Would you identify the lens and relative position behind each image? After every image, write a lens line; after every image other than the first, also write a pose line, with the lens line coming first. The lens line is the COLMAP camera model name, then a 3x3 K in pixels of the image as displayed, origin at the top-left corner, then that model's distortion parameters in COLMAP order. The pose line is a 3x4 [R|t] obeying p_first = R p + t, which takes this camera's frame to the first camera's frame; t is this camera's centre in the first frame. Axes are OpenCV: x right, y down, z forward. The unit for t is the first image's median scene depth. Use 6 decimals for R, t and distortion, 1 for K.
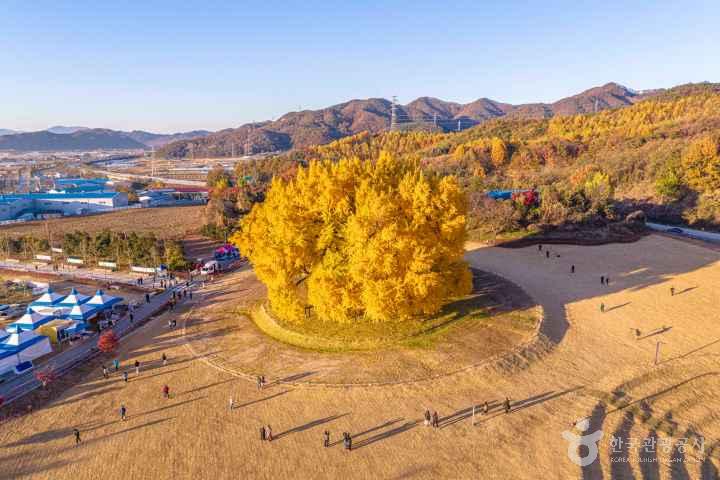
lens RADIAL K [[479.5, 0, 360.0], [0, 479.5, 240.0], [0, 0, 1]] dist [0.016403, -0.028105]
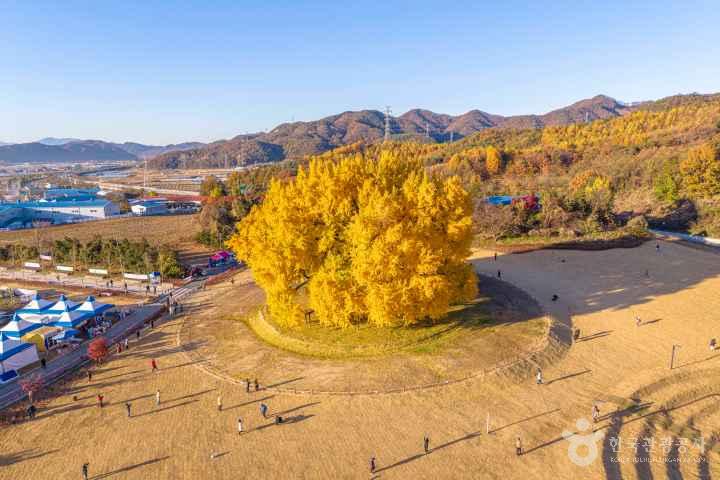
lens RADIAL K [[479.5, 0, 360.0], [0, 479.5, 240.0], [0, 0, 1]] dist [0.016403, -0.028105]
pose [[0.999886, -0.002700, 0.014829, -0.010897], [0.003048, 0.999719, -0.023527, 0.010204], [-0.014761, 0.023569, 0.999613, 0.019705]]
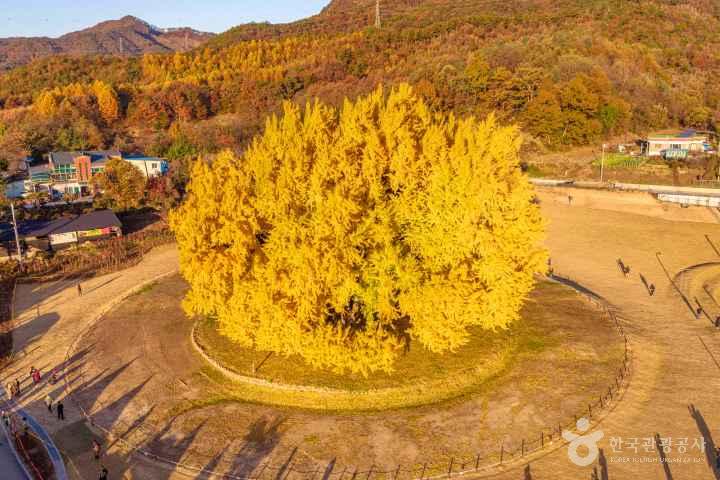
lens RADIAL K [[634.4, 0, 360.0], [0, 634.4, 240.0], [0, 0, 1]] dist [0.094361, -0.200068]
pose [[0.684567, -0.171459, 0.708498, -0.379672], [0.154402, 0.983997, 0.088943, -0.035194], [-0.712410, 0.048506, 0.700085, 0.256590]]
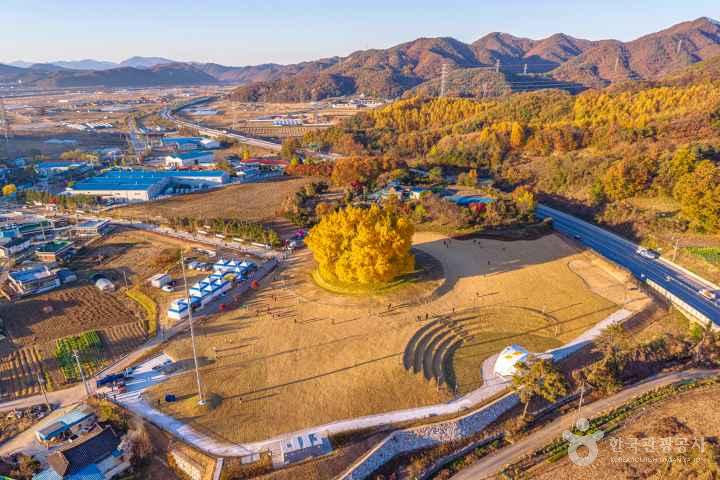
lens RADIAL K [[479.5, 0, 360.0], [0, 479.5, 240.0], [0, 0, 1]] dist [0.016403, -0.028105]
pose [[0.990544, 0.046009, -0.129252, 0.165700], [-0.028133, 0.990189, 0.136875, -0.192042], [0.134281, -0.131944, 0.982120, -0.686566]]
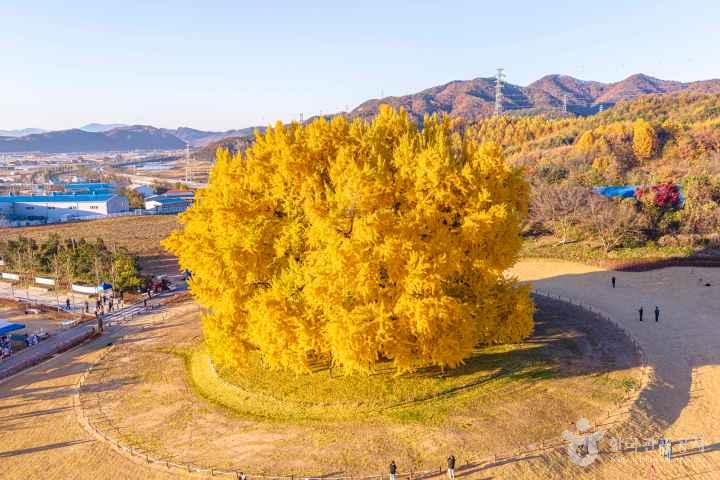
lens RADIAL K [[639.3, 0, 360.0], [0, 639.3, 240.0], [0, 0, 1]] dist [0.023426, -0.052640]
pose [[0.986974, 0.013602, -0.160302, 0.091093], [-0.020772, 0.998853, -0.043138, 0.017475], [0.159531, 0.045906, 0.986125, 0.097331]]
